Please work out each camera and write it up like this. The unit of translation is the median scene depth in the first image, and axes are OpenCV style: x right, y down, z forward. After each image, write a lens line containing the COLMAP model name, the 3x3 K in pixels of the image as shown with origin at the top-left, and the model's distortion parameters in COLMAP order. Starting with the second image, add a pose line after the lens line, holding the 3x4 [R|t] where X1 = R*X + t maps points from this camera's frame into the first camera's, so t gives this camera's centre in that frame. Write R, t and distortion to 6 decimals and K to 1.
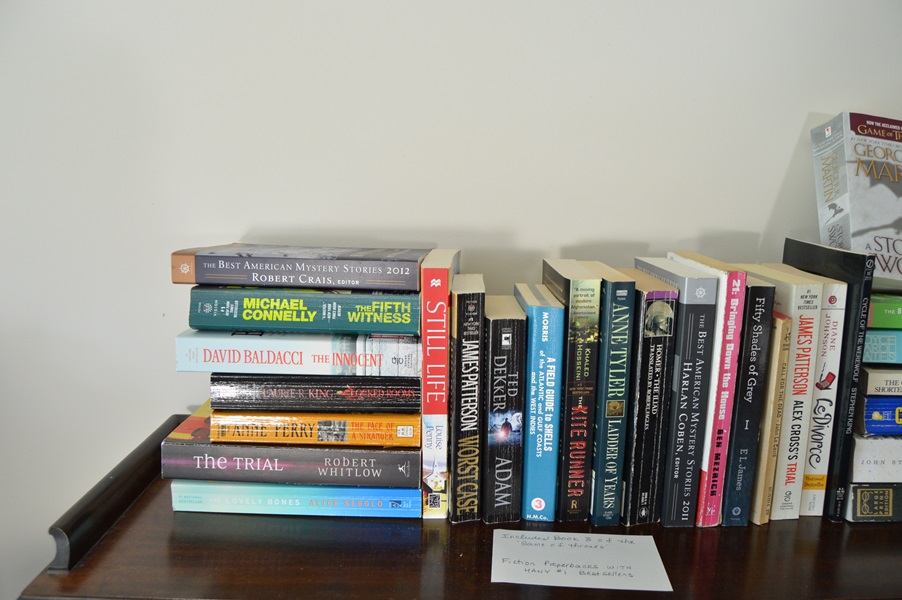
lens RADIAL K [[676.7, 0, 452.4], [0, 676.7, 298.3], [0, 0, 1]] dist [-0.104083, 0.037826]
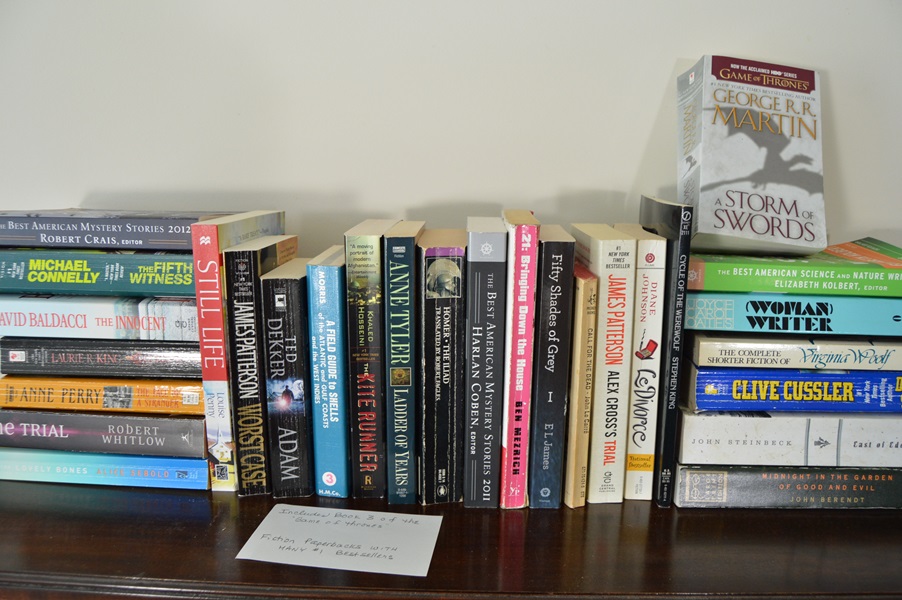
lens RADIAL K [[676.7, 0, 455.1], [0, 676.7, 298.3], [0, 0, 1]] dist [-0.104083, 0.037826]
pose [[0.999317, -0.000003, -0.036952, 0.341225], [0.000829, 0.999750, 0.022347, 0.035642], [0.036942, -0.022362, 0.999067, 0.079811]]
